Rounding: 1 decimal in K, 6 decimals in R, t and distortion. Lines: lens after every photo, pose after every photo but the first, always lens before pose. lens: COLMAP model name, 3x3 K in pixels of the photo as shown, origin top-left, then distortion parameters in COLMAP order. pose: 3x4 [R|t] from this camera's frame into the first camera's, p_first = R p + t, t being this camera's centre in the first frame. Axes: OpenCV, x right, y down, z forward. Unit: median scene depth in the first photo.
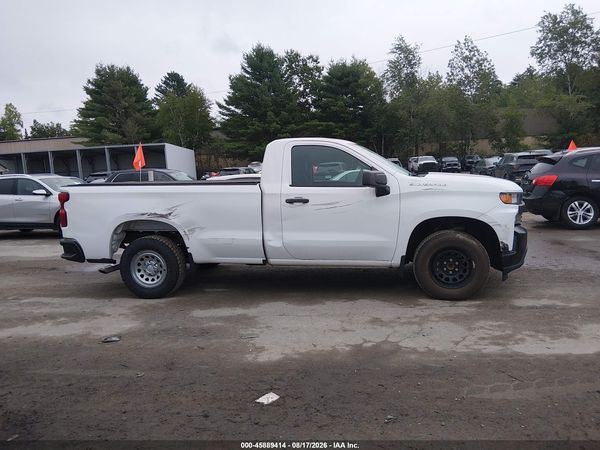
lens RADIAL K [[450.4, 0, 297.7], [0, 450.4, 222.4], [0, 0, 1]] dist [0.077363, -0.124124]
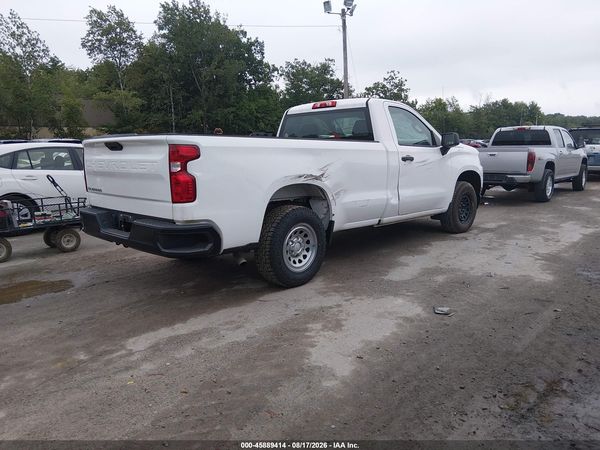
lens RADIAL K [[450.4, 0, 300.3], [0, 450.4, 221.3], [0, 0, 1]] dist [0.077363, -0.124124]
pose [[0.564377, -0.097241, 0.819770, -0.987071], [0.086973, 0.994515, 0.058092, 0.013618], [-0.820923, 0.038512, 0.569739, 0.577319]]
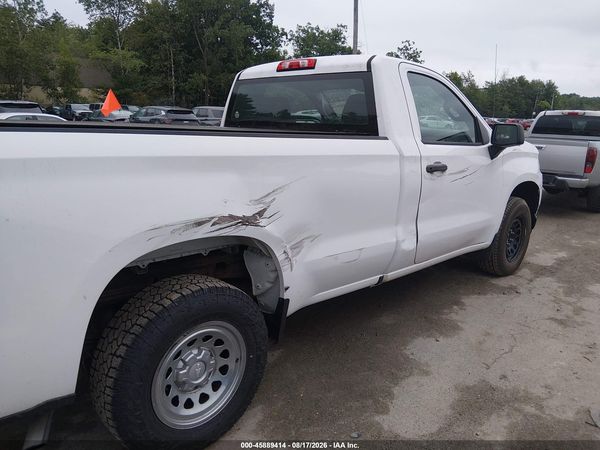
lens RADIAL K [[450.4, 0, 302.7], [0, 450.4, 226.4], [0, 0, 1]] dist [0.077363, -0.124124]
pose [[0.573385, -0.133029, 0.808414, -0.572526], [0.045282, 0.990367, 0.130853, -0.055925], [-0.818033, -0.038423, 0.573886, 0.760826]]
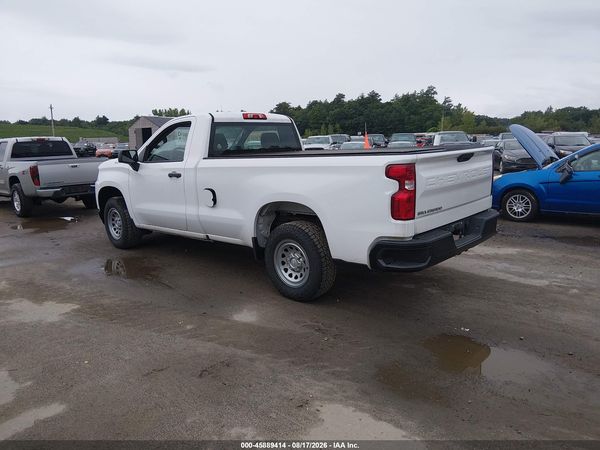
lens RADIAL K [[450.4, 0, 303.5], [0, 450.4, 223.3], [0, 0, 1]] dist [0.077363, -0.124124]
pose [[-0.843702, -0.033600, 0.535760, -0.725018], [0.125482, 0.958045, 0.257691, -0.213440], [-0.521940, 0.284642, -0.804088, 2.013599]]
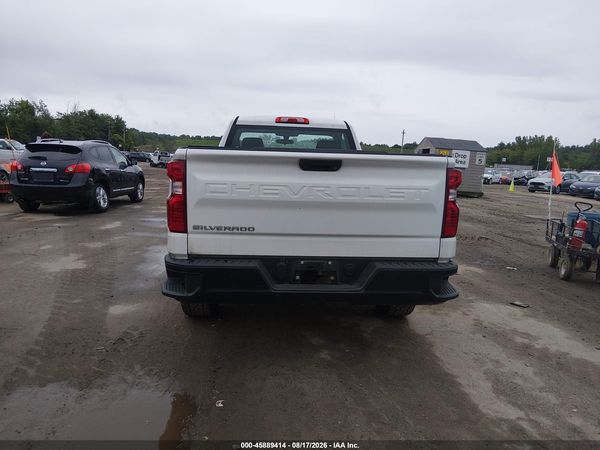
lens RADIAL K [[450.4, 0, 301.8], [0, 450.4, 223.9], [0, 0, 1]] dist [0.077363, -0.124124]
pose [[-0.253417, -0.095521, 0.962629, -1.032614], [0.089007, 0.988589, 0.121529, -0.087469], [-0.963254, 0.116479, -0.242024, 1.385096]]
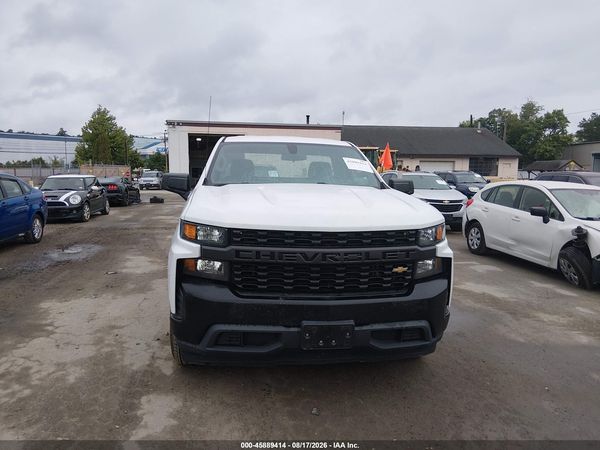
lens RADIAL K [[450.4, 0, 300.8], [0, 450.4, 222.3], [0, 0, 1]] dist [0.077363, -0.124124]
pose [[0.317238, 0.146148, -0.937017, 0.971192], [-0.144054, 0.984015, 0.104707, -0.133653], [0.937341, 0.101764, 0.333220, 0.850043]]
